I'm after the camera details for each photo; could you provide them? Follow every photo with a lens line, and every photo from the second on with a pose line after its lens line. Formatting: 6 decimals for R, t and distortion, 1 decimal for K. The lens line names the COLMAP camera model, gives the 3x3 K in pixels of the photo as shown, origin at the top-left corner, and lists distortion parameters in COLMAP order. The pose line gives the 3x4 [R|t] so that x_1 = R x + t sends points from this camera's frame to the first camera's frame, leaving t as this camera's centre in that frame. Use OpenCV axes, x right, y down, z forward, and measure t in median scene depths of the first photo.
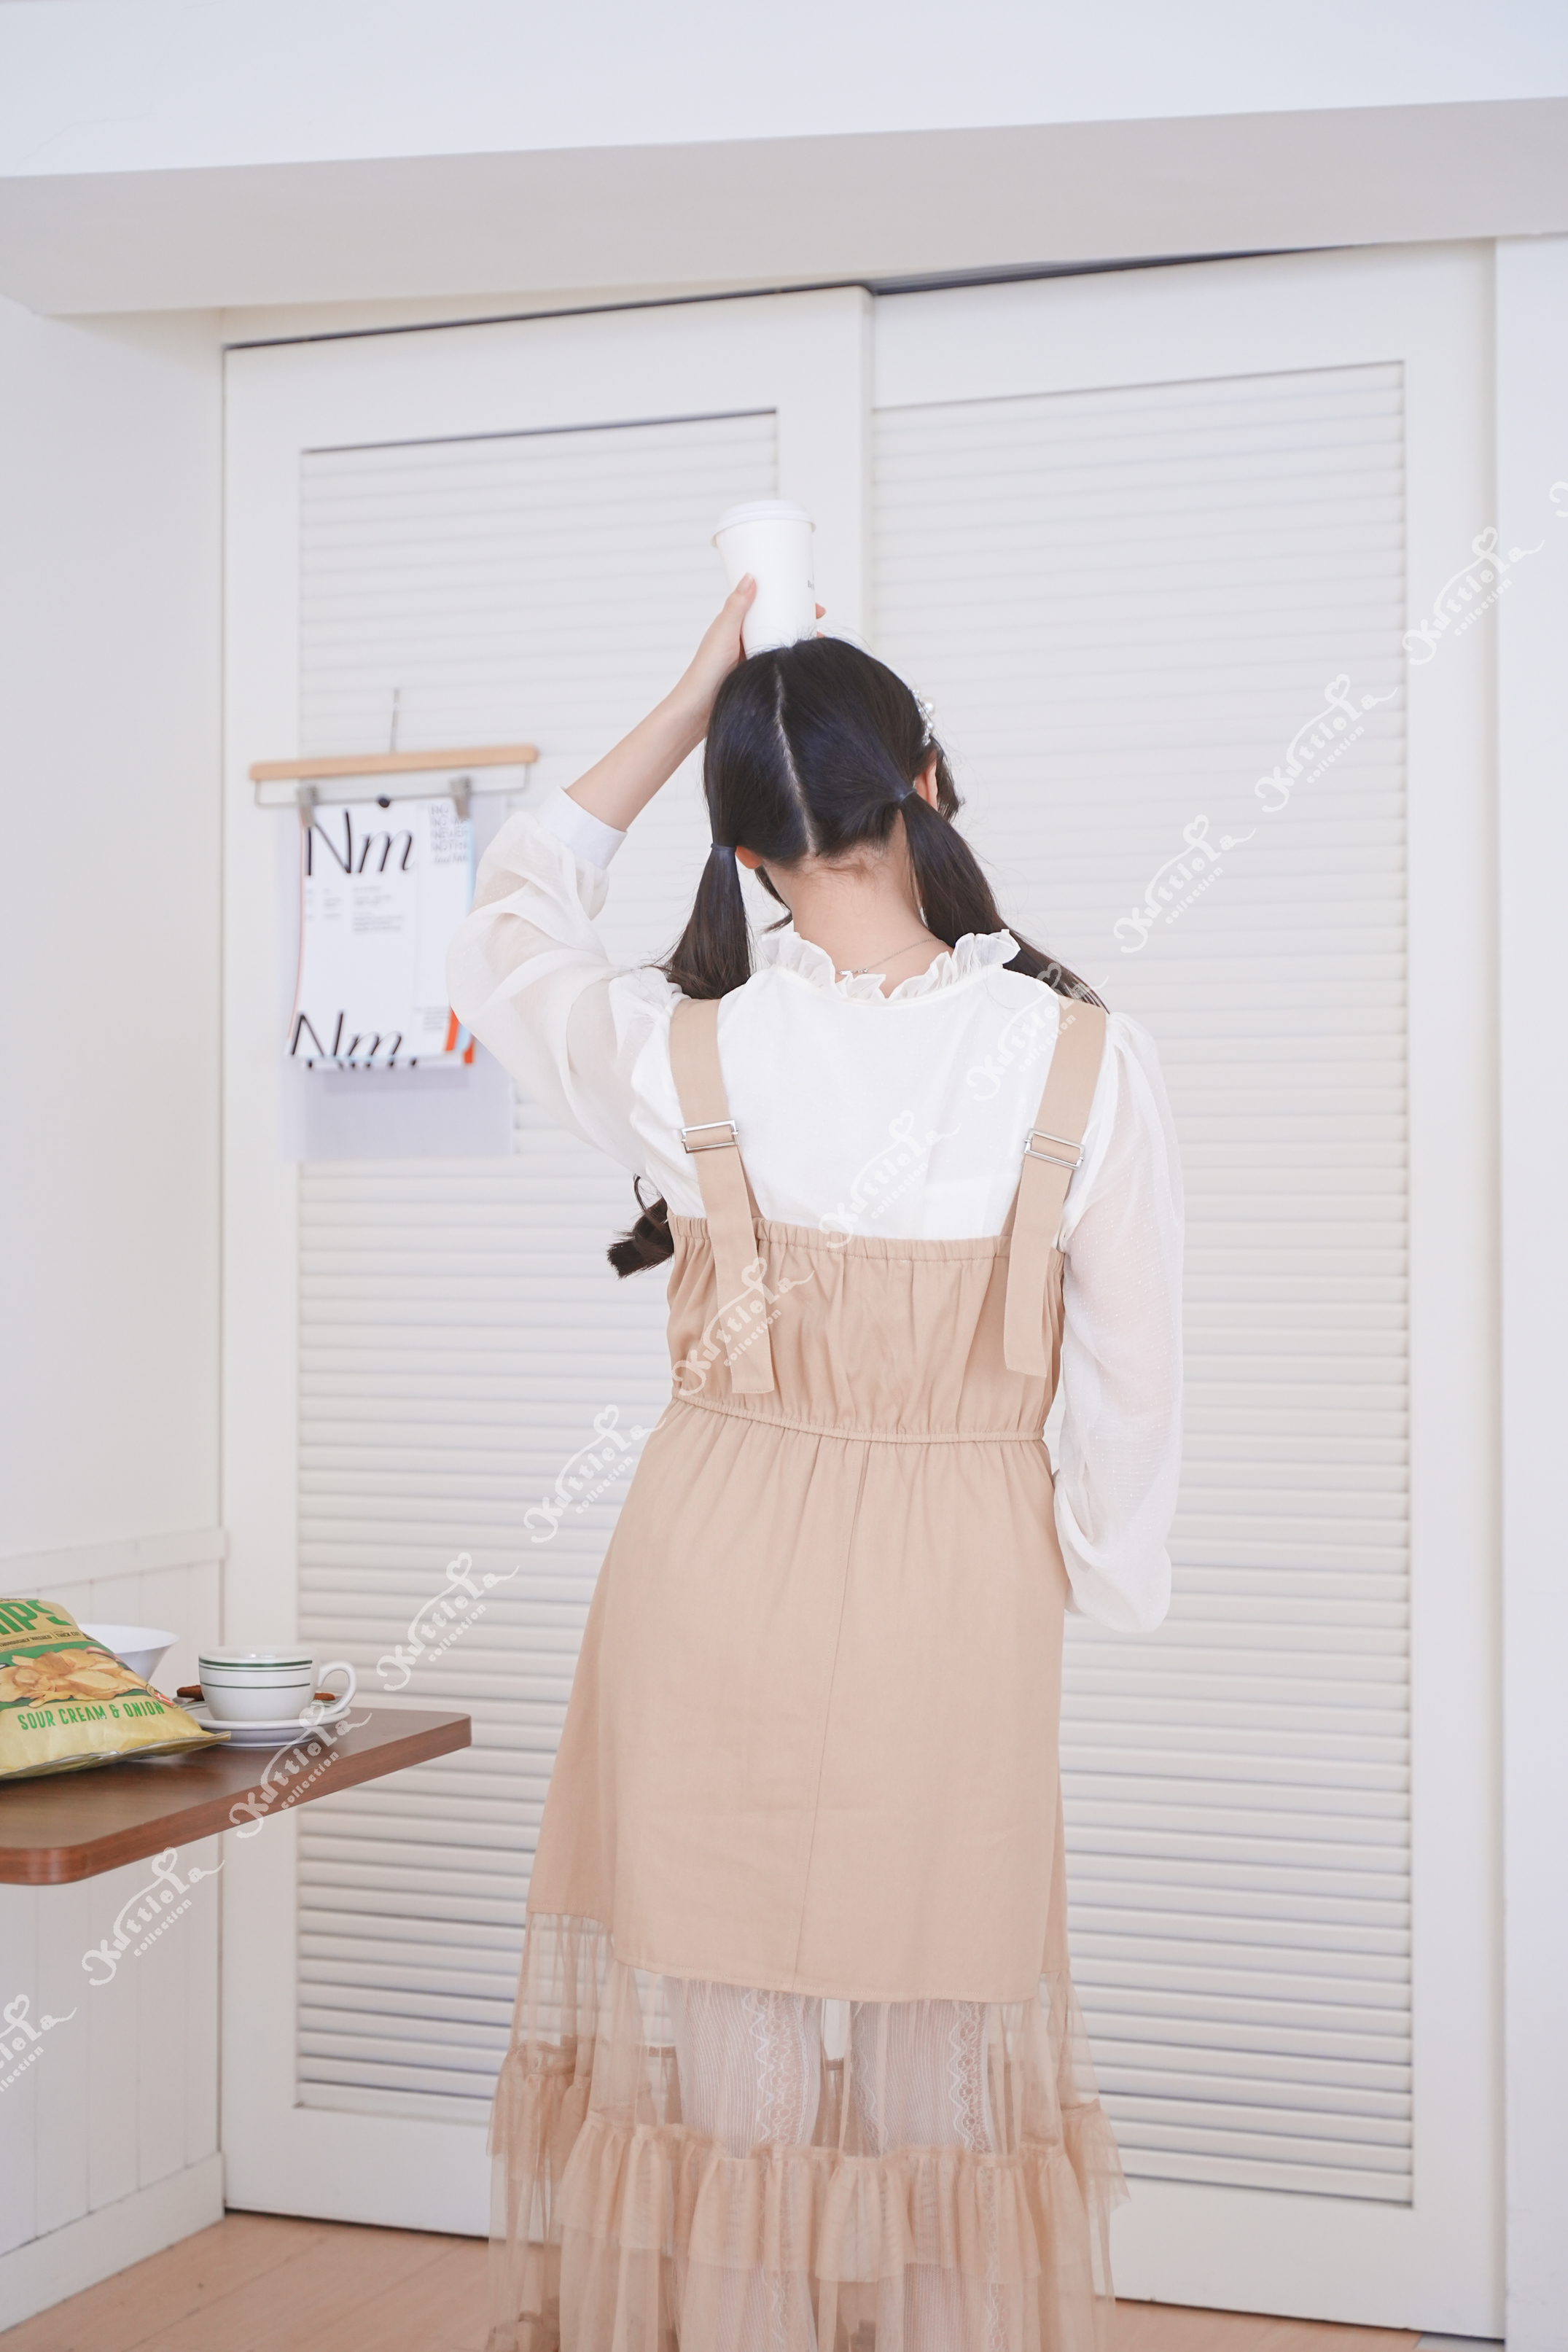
lens RADIAL K [[3680.0, 0, 715.5], [0, 3680.0, 1159.9], [0, 0, 1]] dist [0.003494, 0.000000]
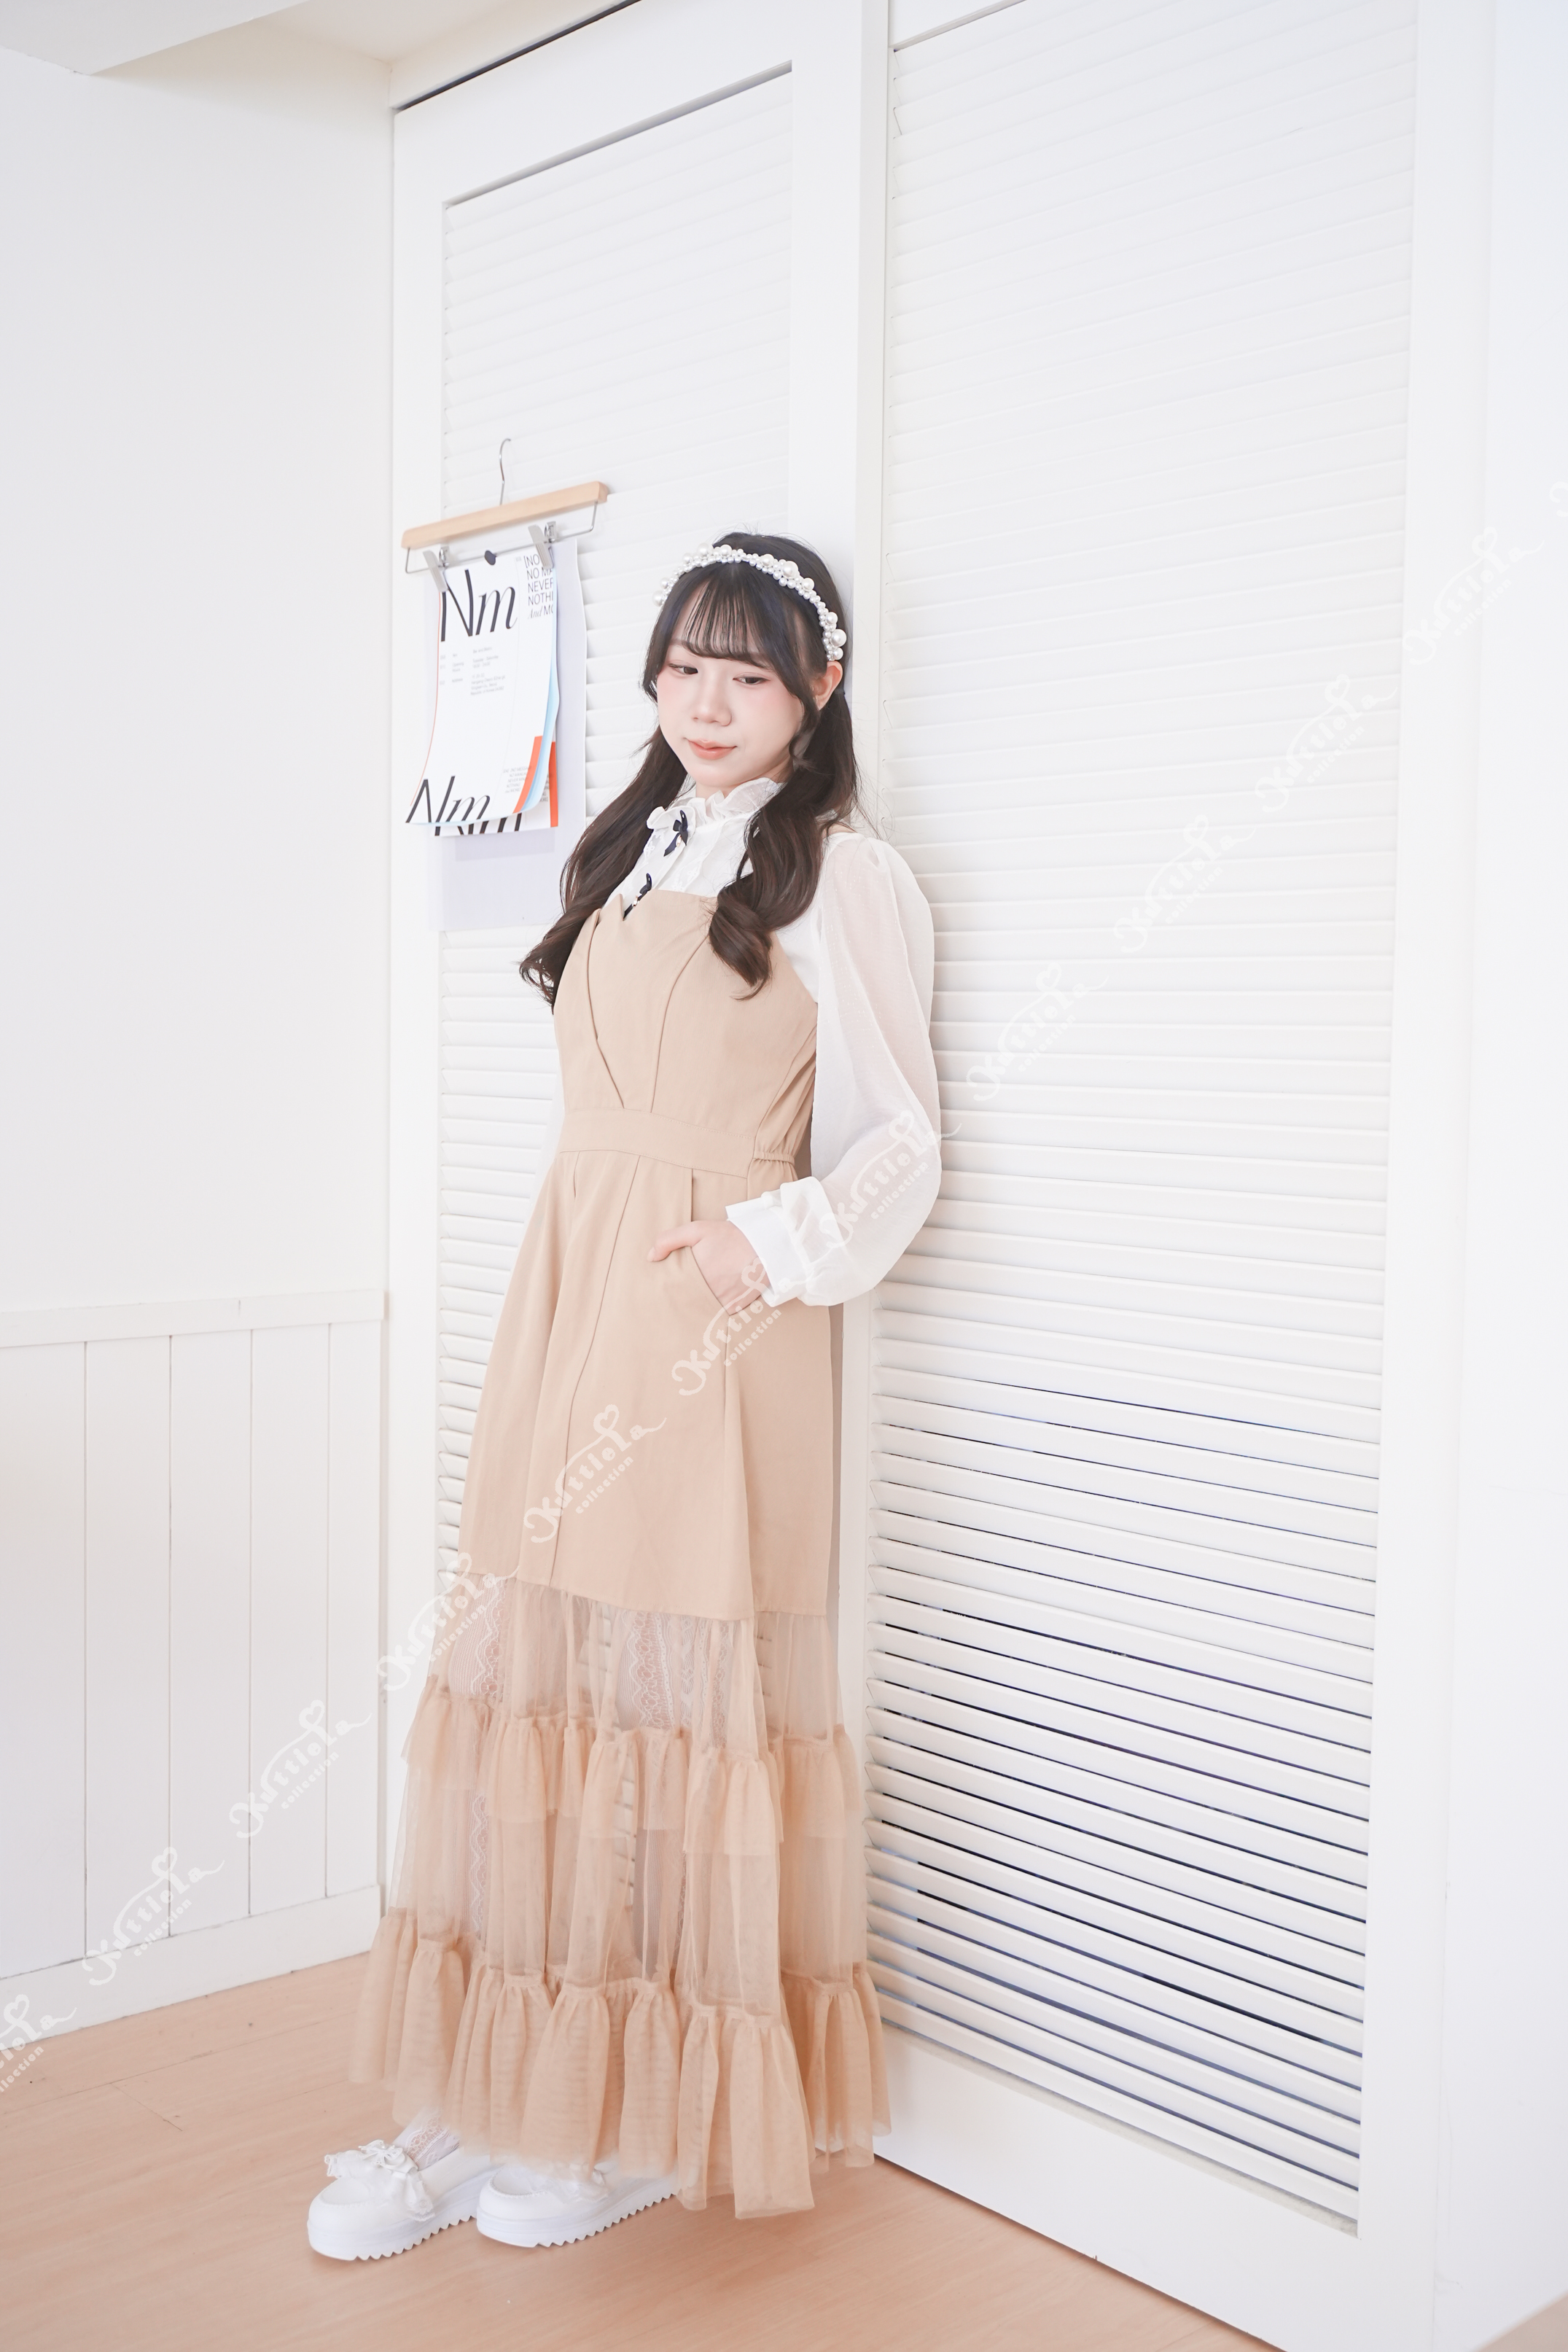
lens RADIAL K [[2611.2, 0, 784.6], [0, 2611.2, 1173.8], [0, 0, 1]] dist [0.010387, 0.000000]
pose [[0.881693, 0.036505, -0.470409, 0.318429], [-0.004589, 0.997619, 0.068817, 0.017778], [0.471801, -0.058517, 0.879761, 0.432549]]
